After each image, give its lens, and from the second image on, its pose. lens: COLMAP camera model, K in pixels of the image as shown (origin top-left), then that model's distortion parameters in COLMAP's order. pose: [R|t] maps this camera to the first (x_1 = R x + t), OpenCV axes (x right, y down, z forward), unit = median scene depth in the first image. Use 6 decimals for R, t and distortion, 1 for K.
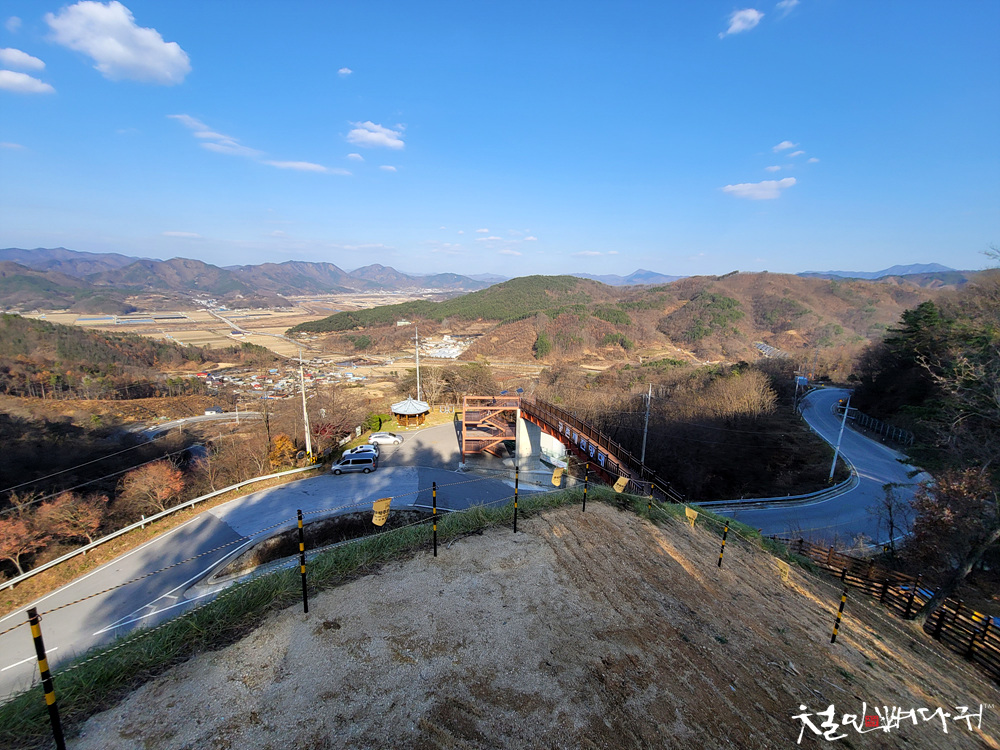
lens RADIAL K [[410.5, 0, 498.9], [0, 410.5, 373.9], [0, 0, 1]] dist [-0.011583, 0.003716]
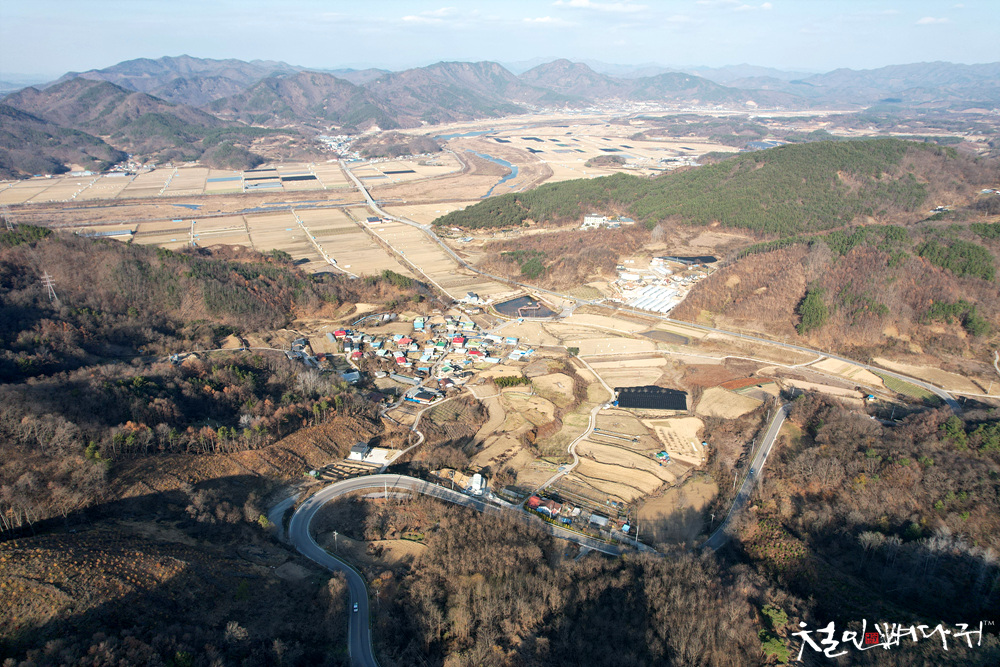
lens RADIAL K [[639.7, 0, 502.0], [0, 639.7, 336.7], [0, 0, 1]] dist [-0.079031, 0.072867]
pose [[0.932571, 0.118468, -0.340992, 0.000346], [-0.057756, 0.981413, 0.183008, -0.174780], [0.356335, -0.150973, 0.922080, -0.033731]]
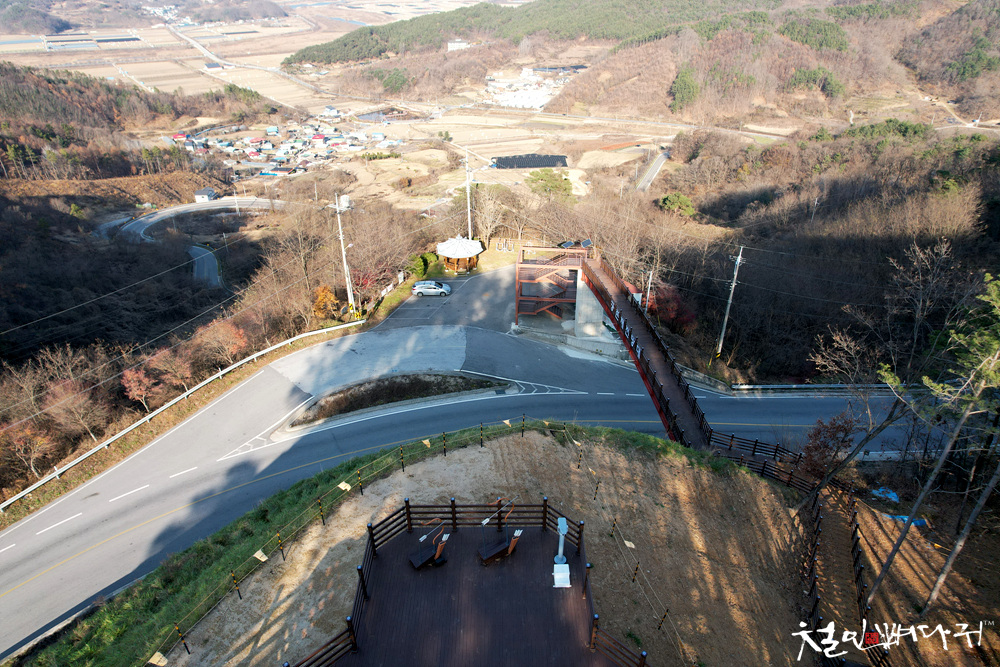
lens RADIAL K [[639.7, 0, 502.0], [0, 639.7, 336.7], [0, 0, 1]] dist [-0.079031, 0.072867]
pose [[0.986368, 0.061510, -0.152624, 0.006558], [-0.010267, 0.948708, 0.315988, -0.013251], [0.164232, -0.310113, 0.936407, -0.021284]]
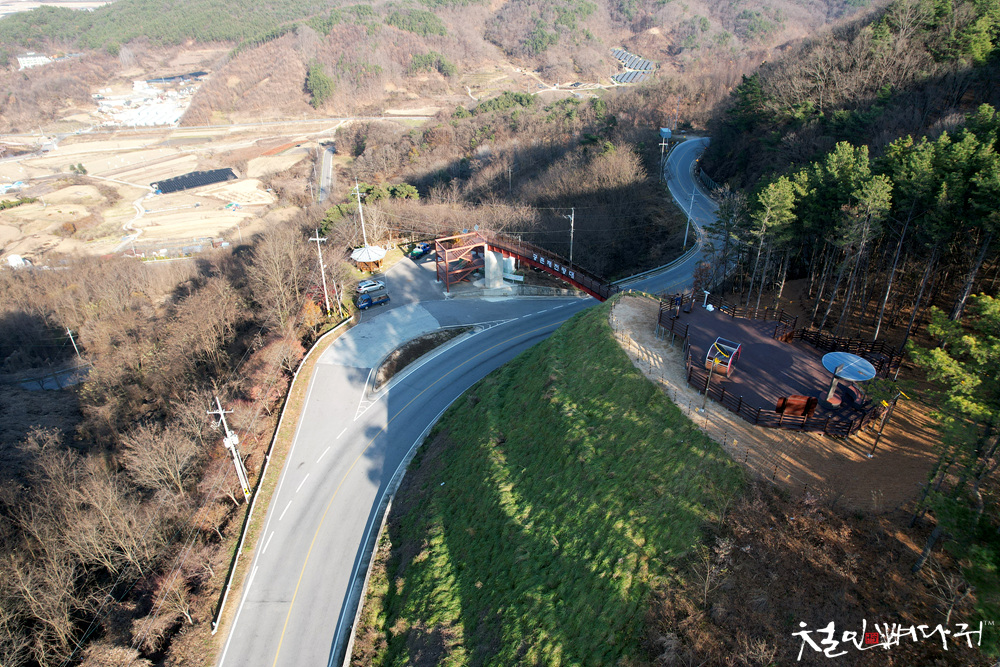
lens RADIAL K [[639.7, 0, 502.0], [0, 639.7, 336.7], [0, 0, 1]] dist [-0.079031, 0.072867]
pose [[0.915792, -0.233554, 0.326769, -0.041862], [0.109544, 0.927952, 0.356237, -0.023660], [-0.386427, -0.290443, 0.875395, -0.058544]]
